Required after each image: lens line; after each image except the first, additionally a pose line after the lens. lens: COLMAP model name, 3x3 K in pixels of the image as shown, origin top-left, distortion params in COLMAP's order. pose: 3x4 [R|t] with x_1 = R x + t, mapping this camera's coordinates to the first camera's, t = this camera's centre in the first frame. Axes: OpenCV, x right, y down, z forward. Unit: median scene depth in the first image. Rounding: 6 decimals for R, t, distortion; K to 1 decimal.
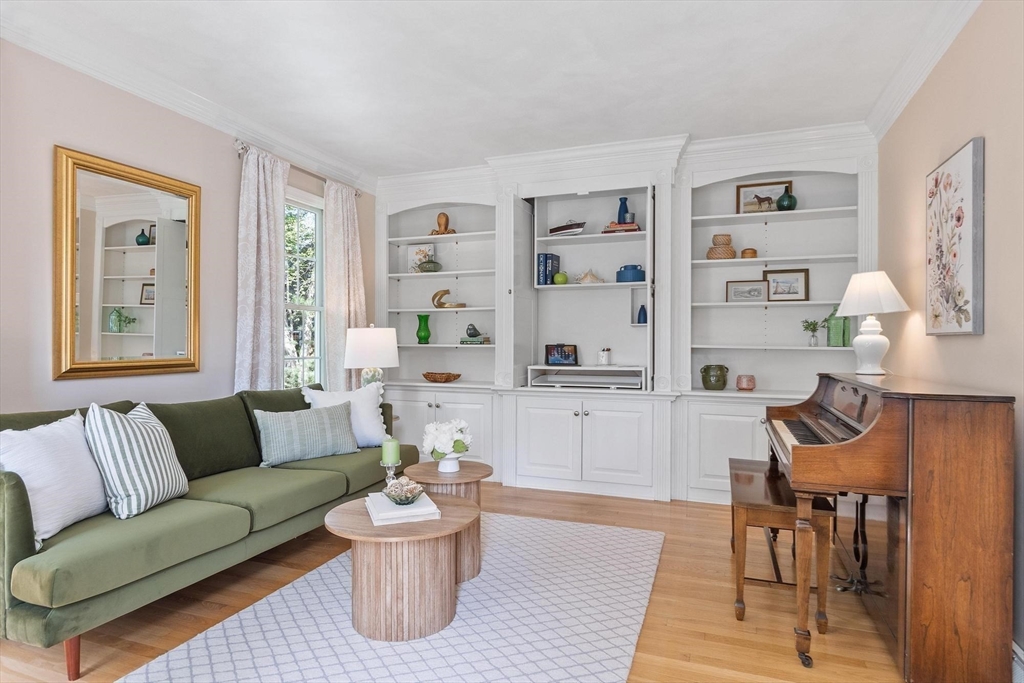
lens RADIAL K [[574.6, 0, 510.4], [0, 574.6, 342.0], [0, 0, 1]] dist [0.002328, 0.000954]
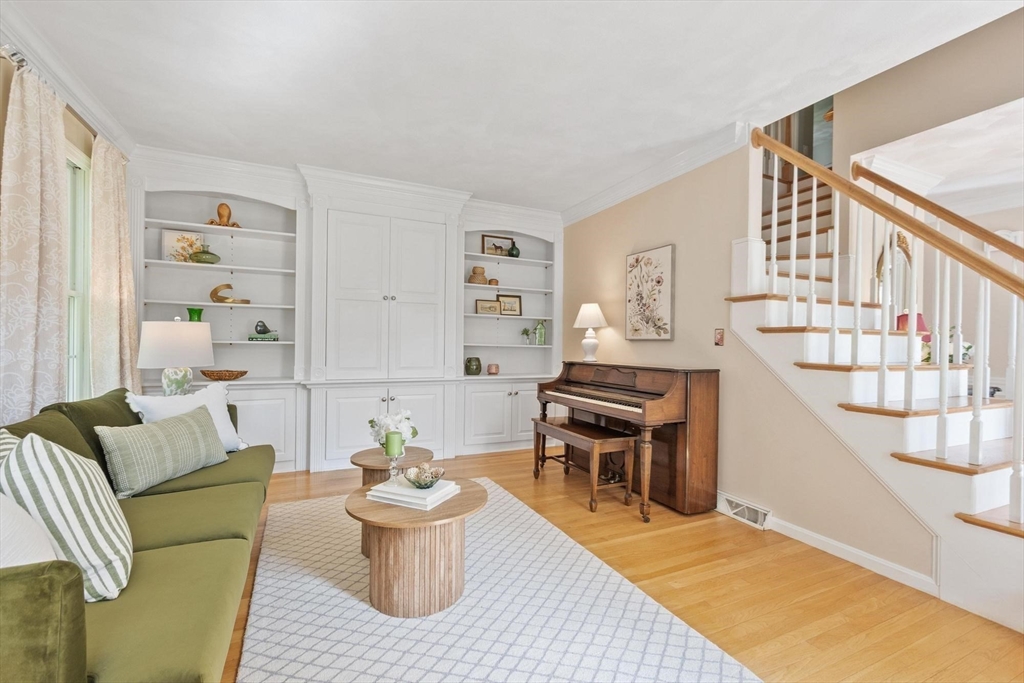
lens RADIAL K [[445.9, 0, 515.2], [0, 445.9, 342.2], [0, 0, 1]] dist [0.000286, -0.000432]
pose [[0.695590, 0.008624, 0.718387, -0.376086], [-0.012529, 0.999922, 0.000127, 0.000436], [-0.718330, -0.009089, 0.695643, 0.155943]]
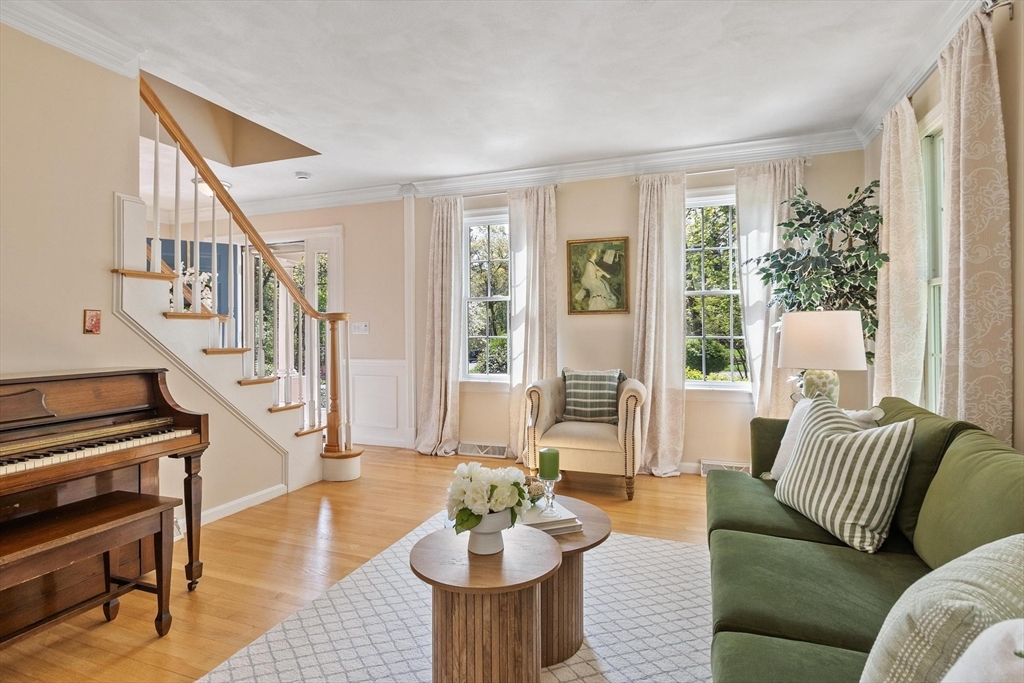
lens RADIAL K [[509.3, 0, 511.1], [0, 509.3, 336.2], [0, 0, 1]] dist [0.000339, 0.000203]
pose [[-0.999996, -0.002111, -0.001858, -0.094493], [-0.002124, 0.999970, 0.007468, -0.000377], [0.001842, 0.007472, -0.999970, 0.991721]]
